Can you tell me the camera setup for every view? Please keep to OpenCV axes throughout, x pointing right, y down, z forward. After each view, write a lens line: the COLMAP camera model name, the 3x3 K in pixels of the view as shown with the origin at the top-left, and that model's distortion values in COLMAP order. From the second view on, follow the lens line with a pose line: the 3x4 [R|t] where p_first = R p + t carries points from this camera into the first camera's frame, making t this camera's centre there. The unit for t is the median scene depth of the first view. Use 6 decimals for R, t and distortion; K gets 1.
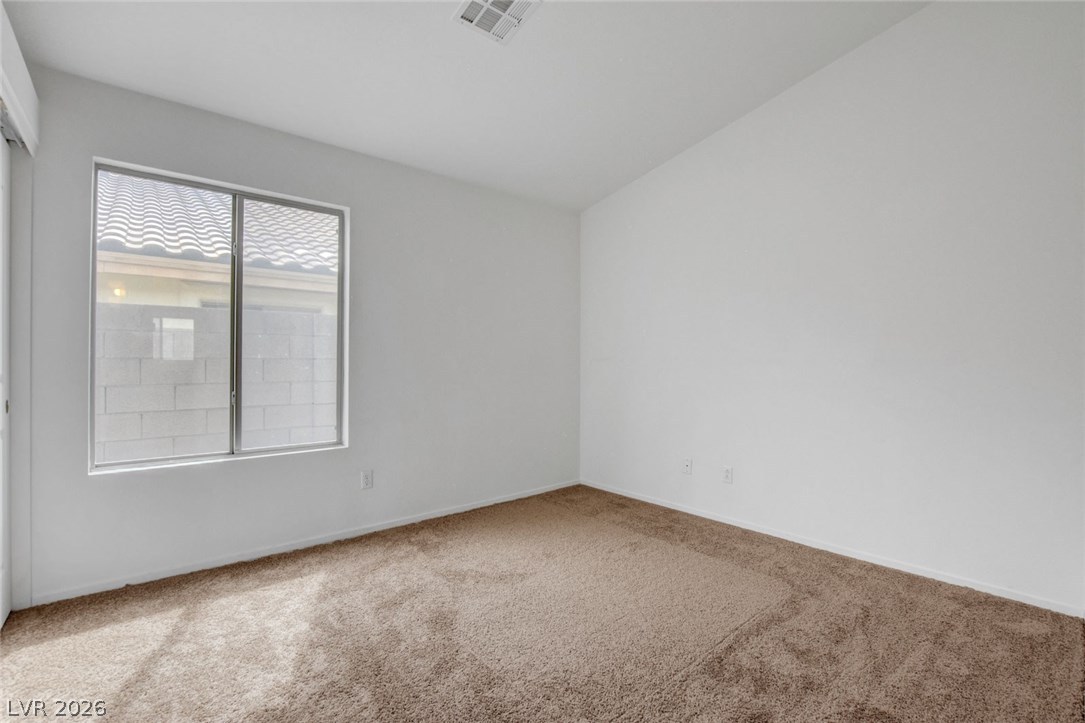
lens RADIAL K [[488.7, 0, 542.5], [0, 488.7, 361.5], [0, 0, 1]] dist [-0.025076, -0.000575]
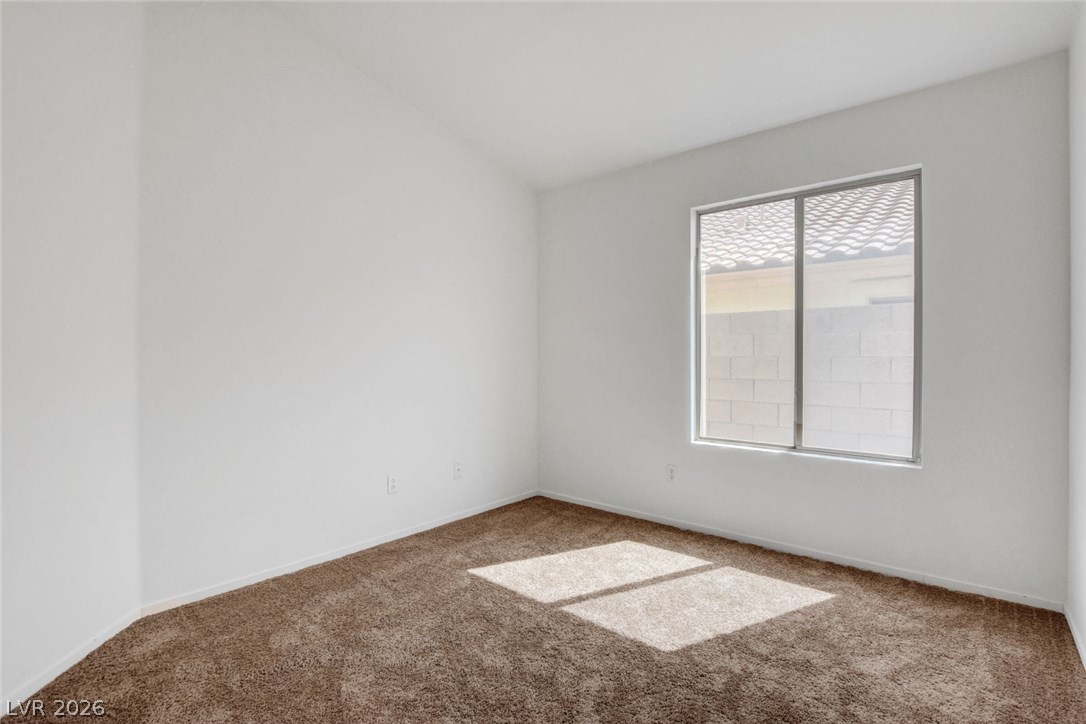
lens RADIAL K [[502.5, 0, 543.0], [0, 502.5, 362.0], [0, 0, 1]] dist [0.000209, 0.000086]
pose [[0.167781, 0.004994, -0.985812, 0.330584], [-0.001921, 0.999987, 0.004739, 0.001483], [0.985822, 0.001098, 0.167788, 0.283944]]
